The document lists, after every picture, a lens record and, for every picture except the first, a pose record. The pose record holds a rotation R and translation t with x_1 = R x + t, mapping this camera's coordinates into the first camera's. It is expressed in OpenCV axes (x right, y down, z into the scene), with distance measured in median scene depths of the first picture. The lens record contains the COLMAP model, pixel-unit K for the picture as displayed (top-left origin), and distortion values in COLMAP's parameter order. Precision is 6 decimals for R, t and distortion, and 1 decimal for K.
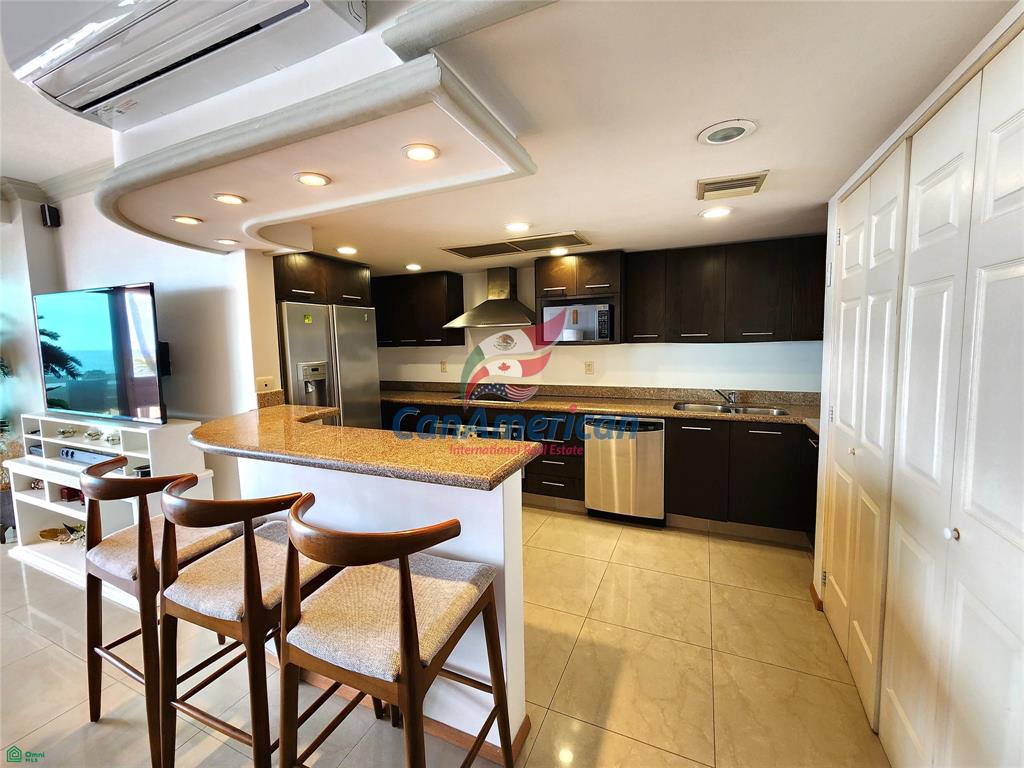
lens RADIAL K [[422.2, 0, 511.8], [0, 422.2, 374.6], [0, 0, 1]] dist [0.000851, -0.000093]
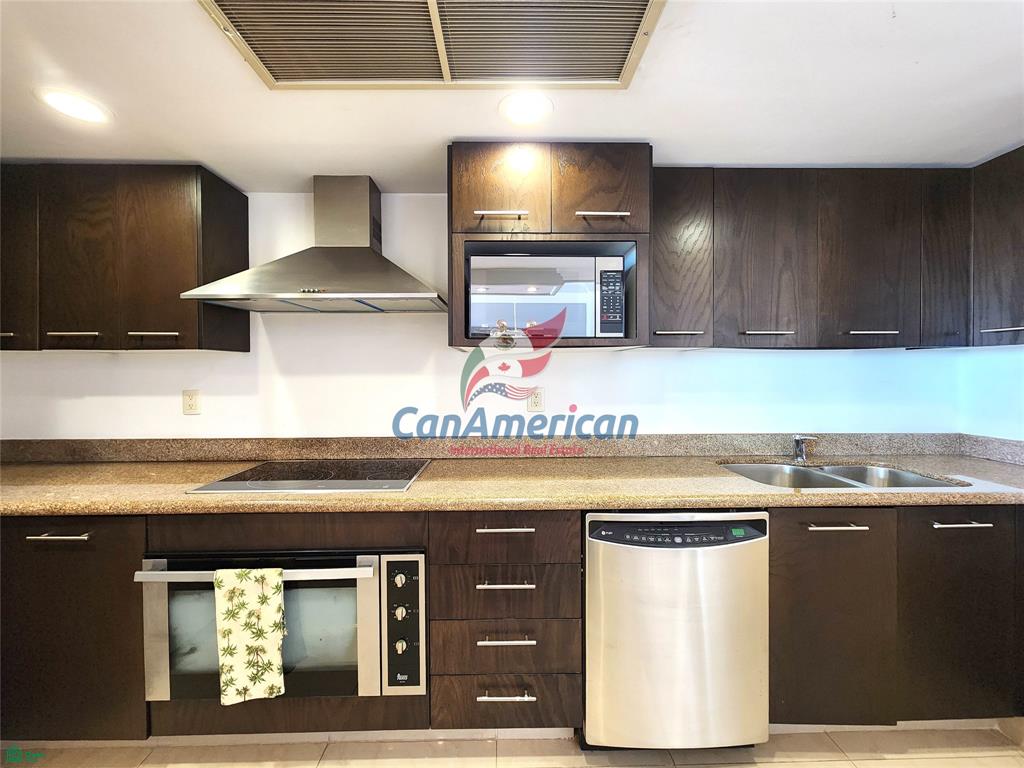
lens RADIAL K [[422.2, 0, 511.8], [0, 422.2, 374.6], [0, 0, 1]] dist [0.000851, -0.000093]
pose [[0.904292, 0.012175, 0.426742, -0.068510], [0.021360, 0.997051, -0.073711, -0.010402], [-0.426381, 0.075771, 0.901365, 0.642011]]
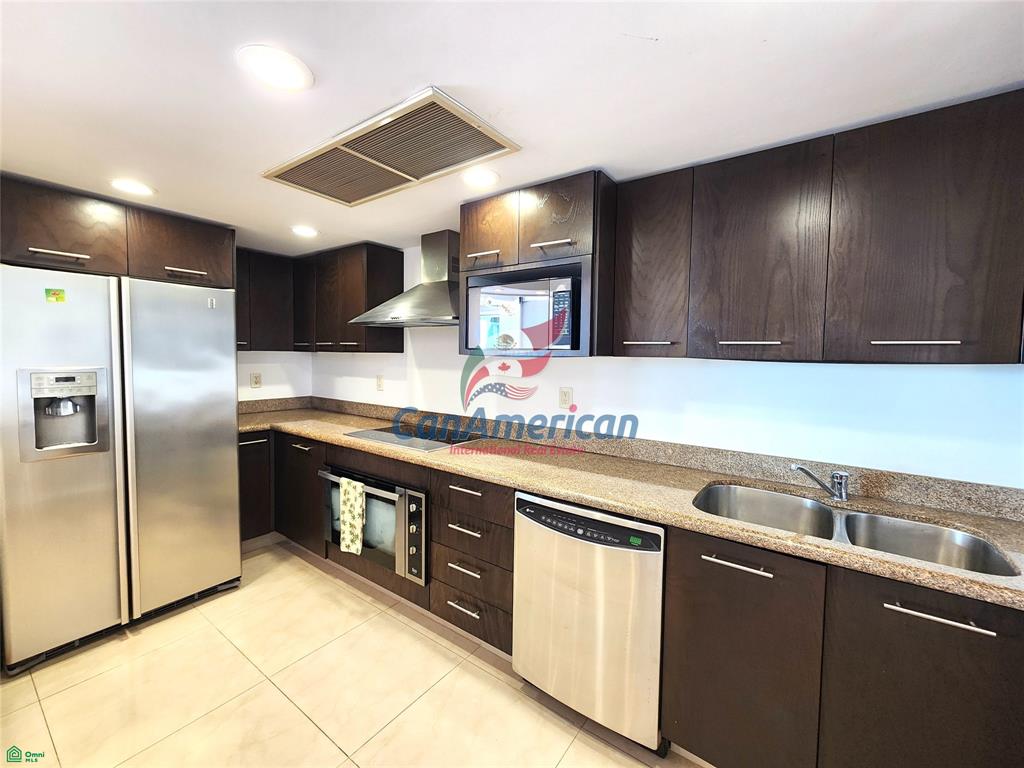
lens RADIAL K [[422.2, 0, 511.8], [0, 422.2, 374.6], [0, 0, 1]] dist [0.000851, -0.000093]
pose [[0.978432, 0.044185, -0.201788, 0.263030], [-0.050818, 0.998321, -0.027805, -0.031955], [0.200221, 0.037460, 0.979034, 0.482384]]
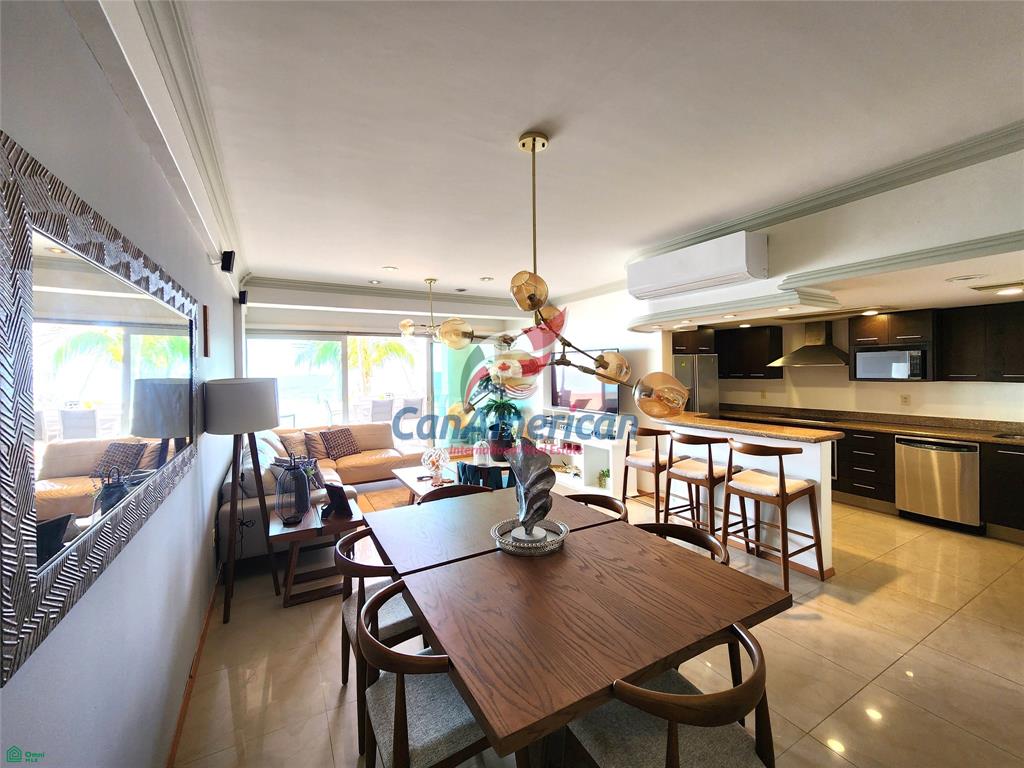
lens RADIAL K [[422.2, 0, 511.8], [0, 422.2, 374.6], [0, 0, 1]] dist [0.000851, -0.000093]
pose [[0.802403, 0.013904, -0.596621, -0.002389], [-0.050557, 0.997718, -0.044743, 0.026494], [0.594638, 0.066065, 0.801275, -0.759301]]
